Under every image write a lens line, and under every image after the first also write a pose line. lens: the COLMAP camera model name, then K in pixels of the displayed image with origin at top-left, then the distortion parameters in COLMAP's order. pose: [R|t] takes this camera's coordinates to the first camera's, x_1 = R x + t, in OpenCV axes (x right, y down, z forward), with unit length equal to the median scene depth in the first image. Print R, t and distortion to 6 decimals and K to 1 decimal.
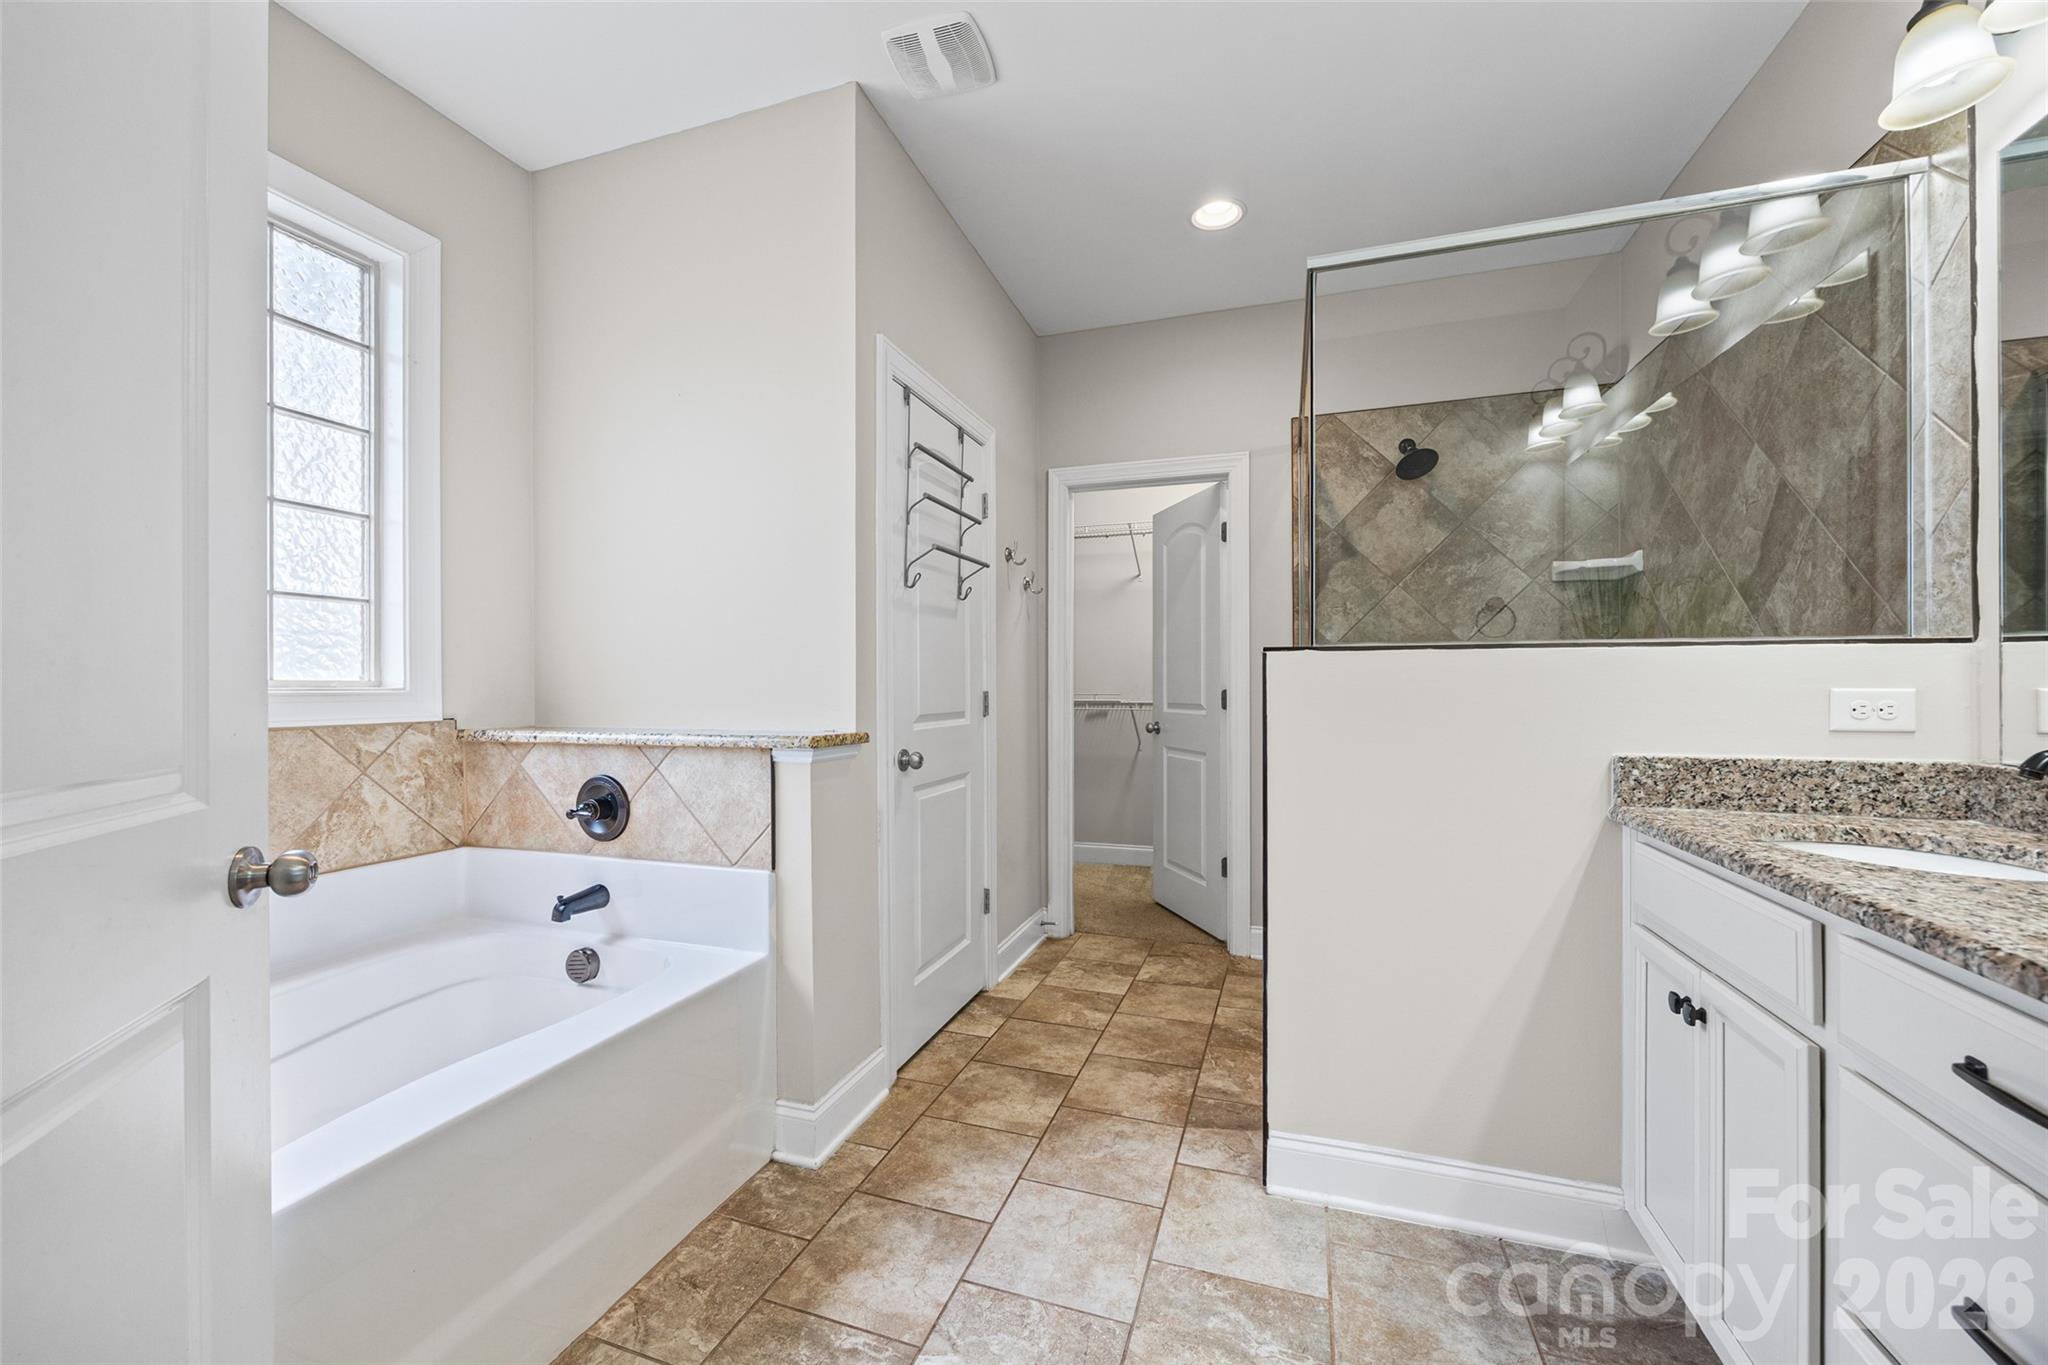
lens RADIAL K [[791.5, 0, 1020.8], [0, 791.5, 686.5], [0, 0, 1]] dist [-0.002337, -0.000506]
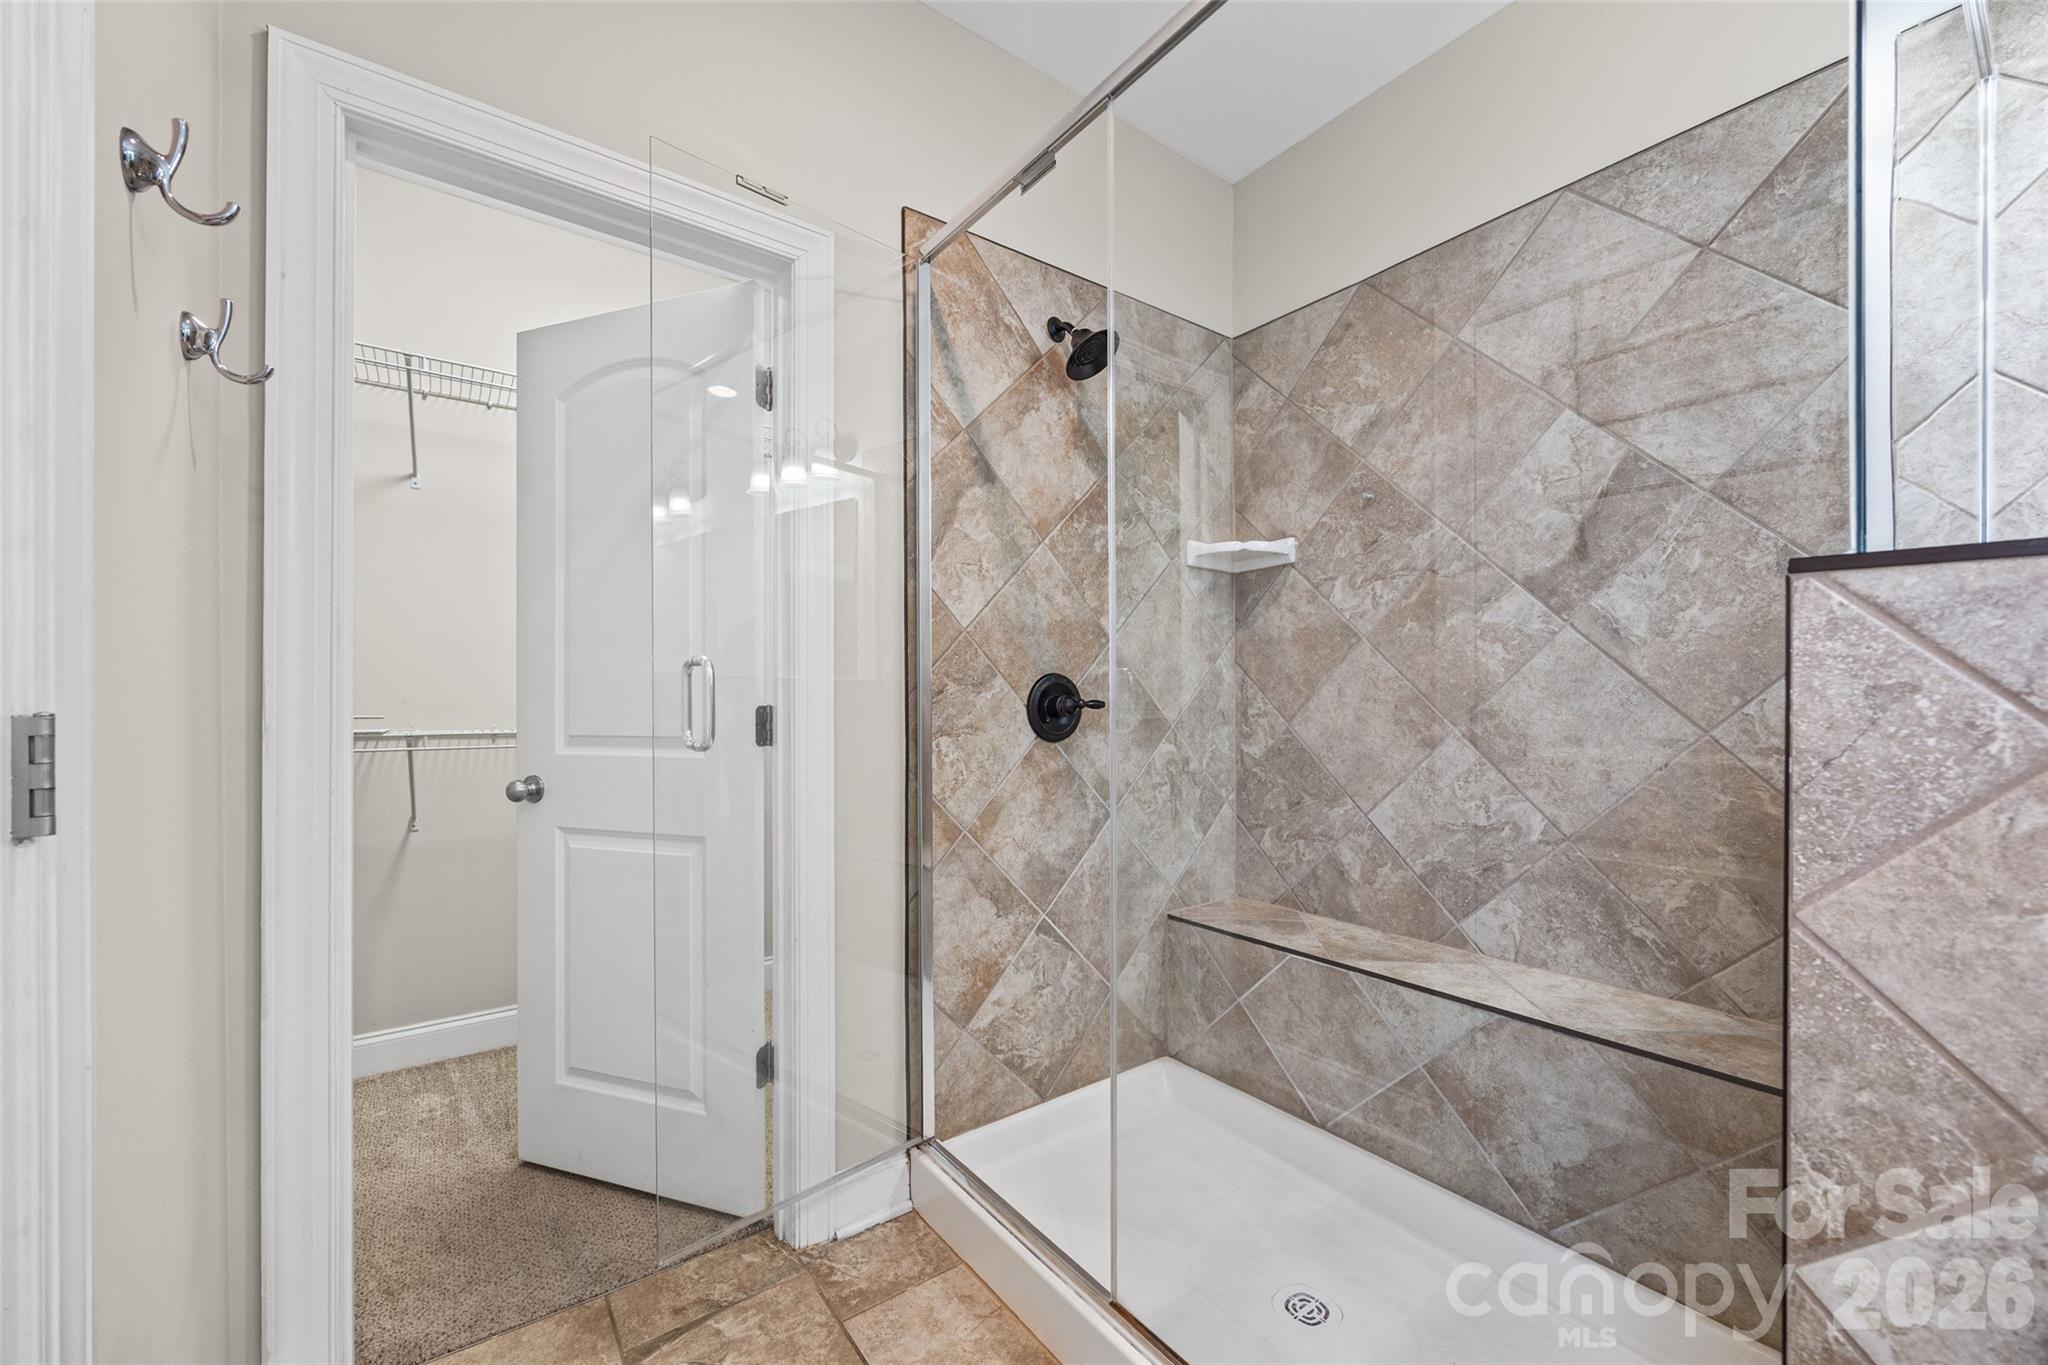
lens RADIAL K [[791.5, 0, 1009.2], [0, 791.5, 702.3], [0, 0, 1]] dist [-0.002337, -0.000506]
pose [[0.577509, 0.002471, 0.816381, -0.042799], [-0.000031, 0.999995, -0.003005, 0.002382], [-0.816384, 0.001710, 0.577506, 0.460990]]
